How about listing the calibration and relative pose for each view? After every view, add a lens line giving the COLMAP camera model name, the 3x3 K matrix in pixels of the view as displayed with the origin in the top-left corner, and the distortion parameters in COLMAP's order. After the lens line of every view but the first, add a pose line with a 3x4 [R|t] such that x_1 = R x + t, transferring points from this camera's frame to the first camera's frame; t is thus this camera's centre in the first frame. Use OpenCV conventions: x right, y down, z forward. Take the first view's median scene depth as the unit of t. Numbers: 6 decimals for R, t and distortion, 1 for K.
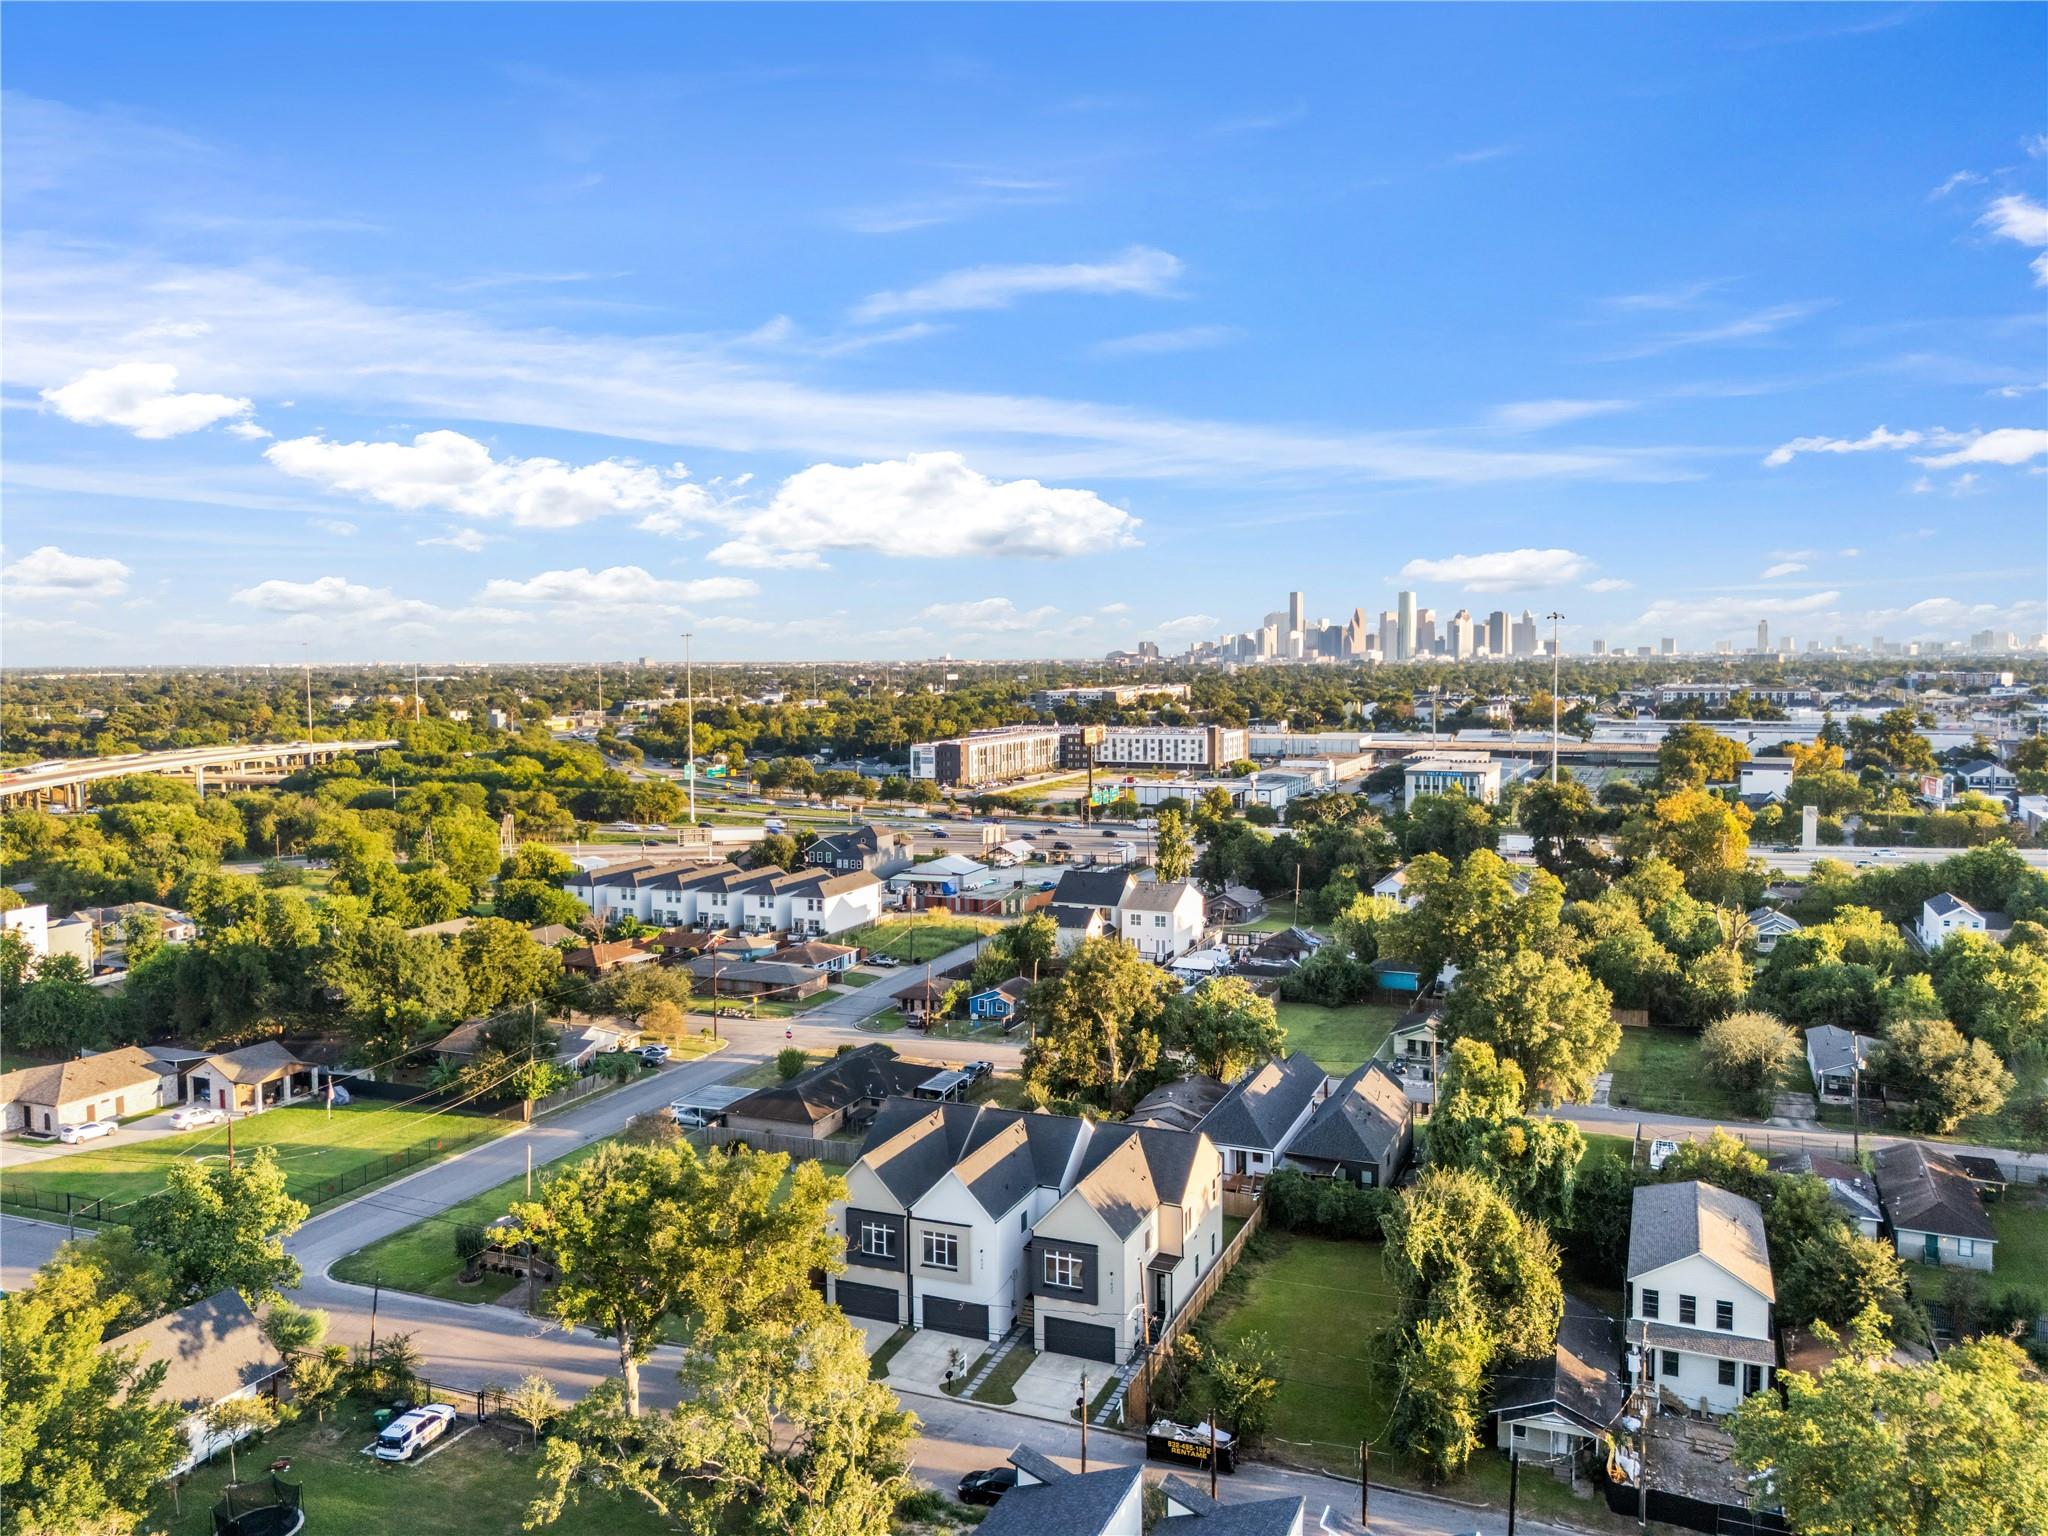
lens RADIAL K [[1498.2, 0, 1024.0], [0, 1498.2, 768.0], [0, 0, 1]] dist [0.125489, -0.196354]
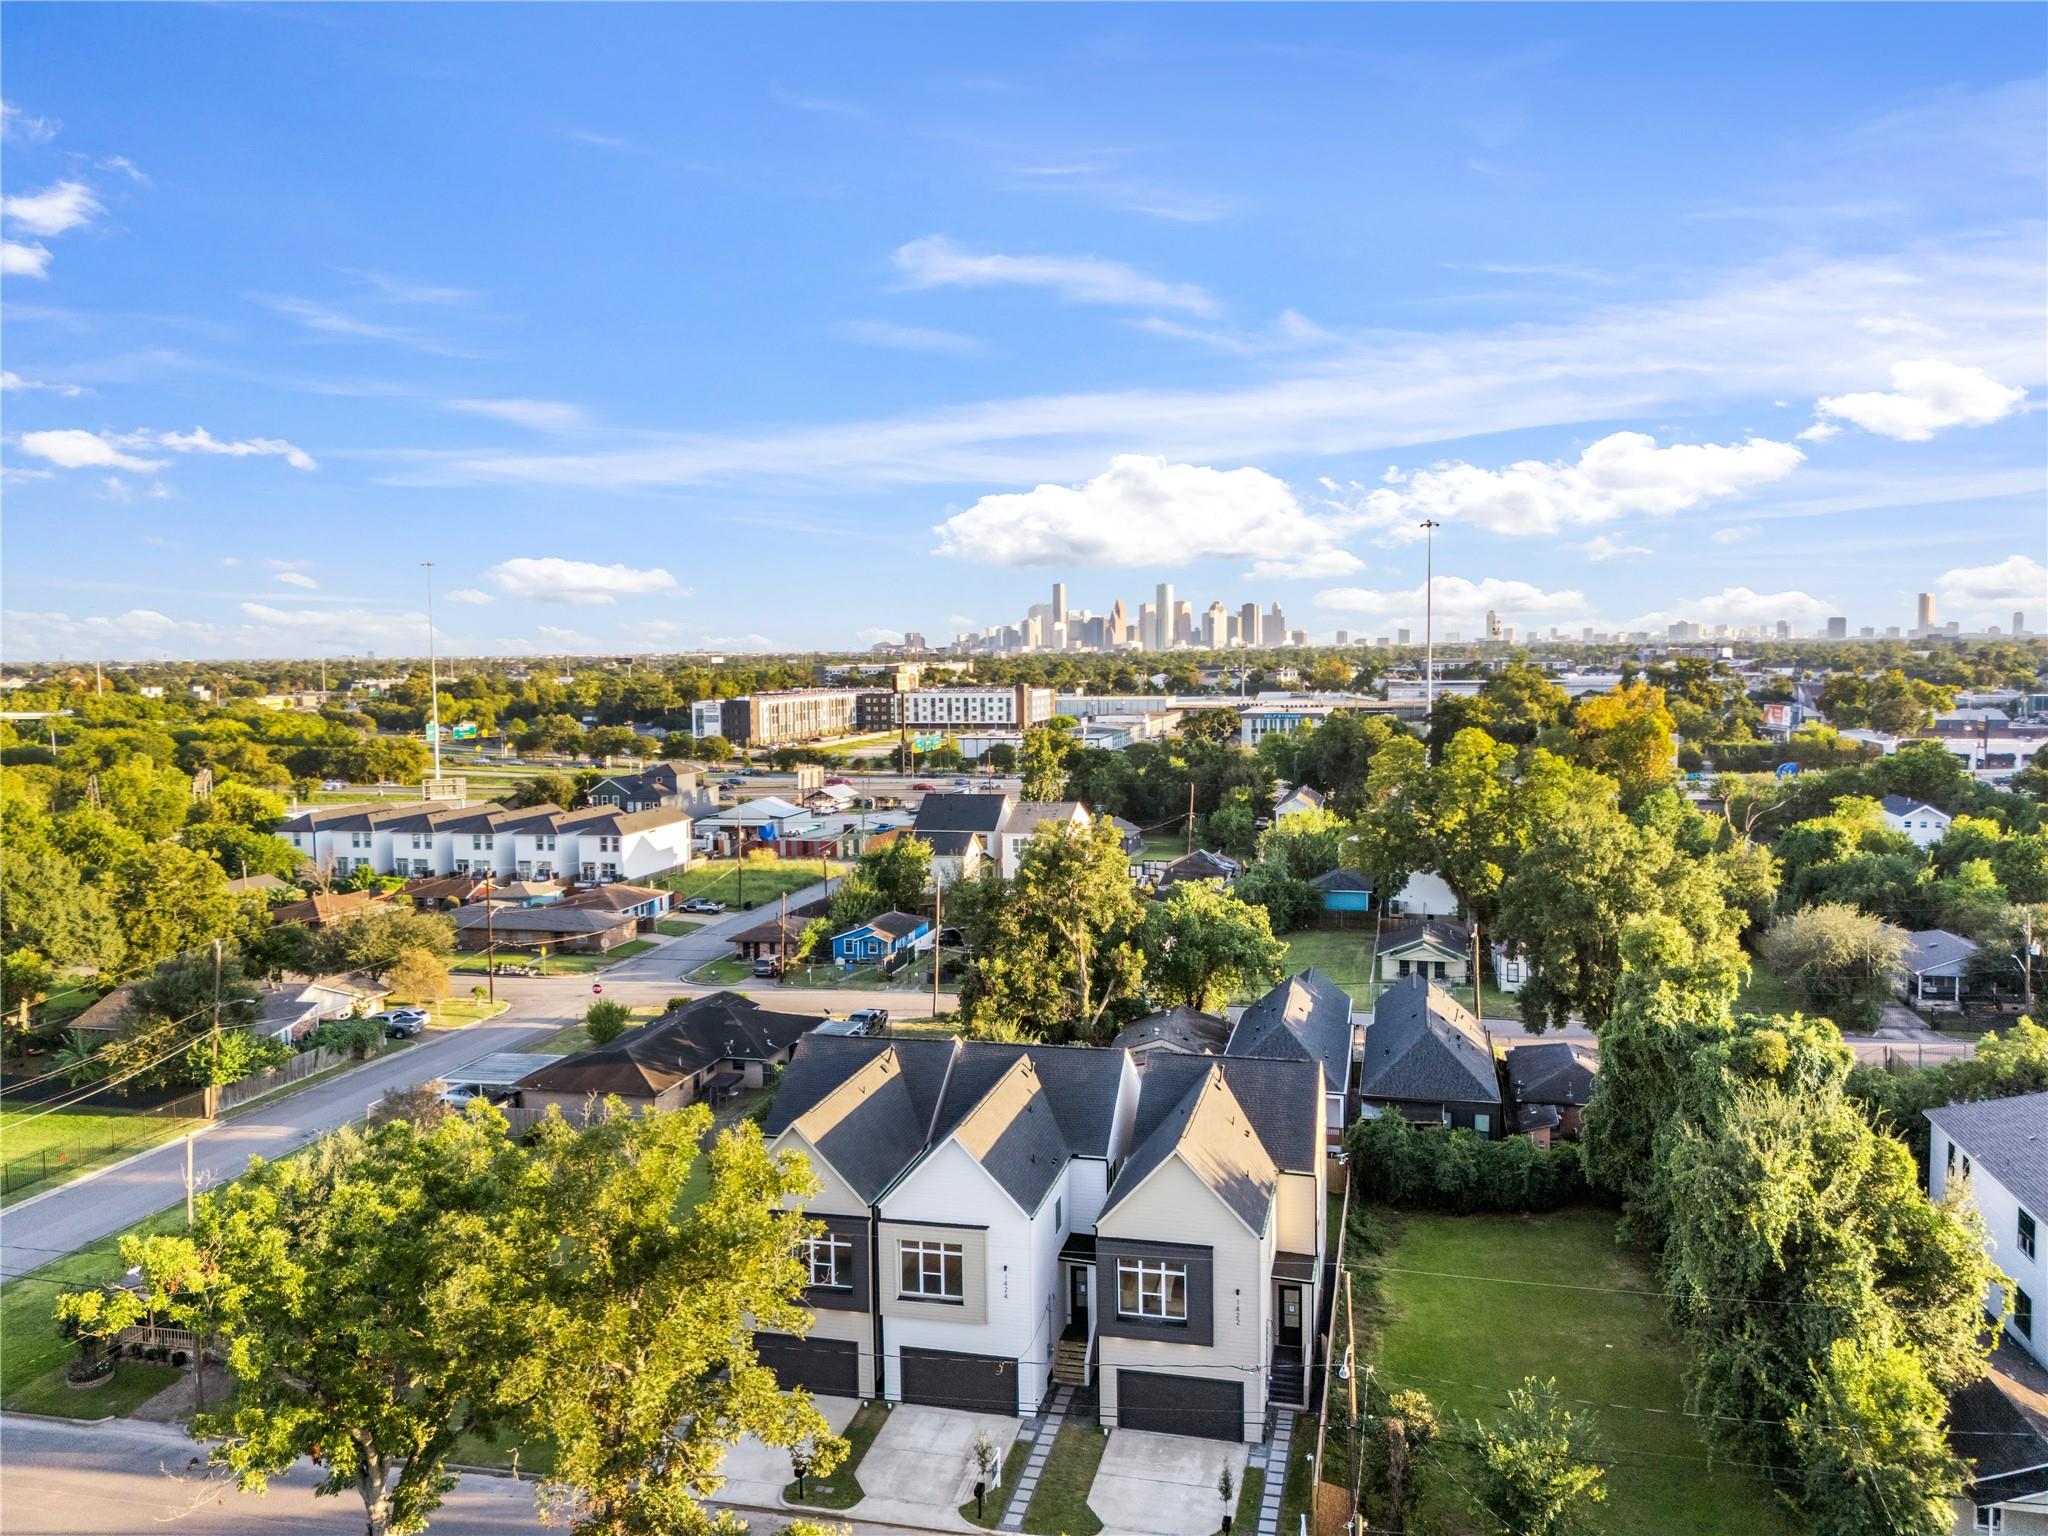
lens RADIAL K [[1483.1, 0, 1024.0], [0, 1483.1, 768.0], [0, 0, 1]] dist [0.080107, -0.065740]
pose [[0.986947, -0.014697, 0.160373, -0.063526], [0.014592, 0.999892, 0.001834, 0.068171], [-0.160383, 0.000530, 0.987055, 0.234943]]
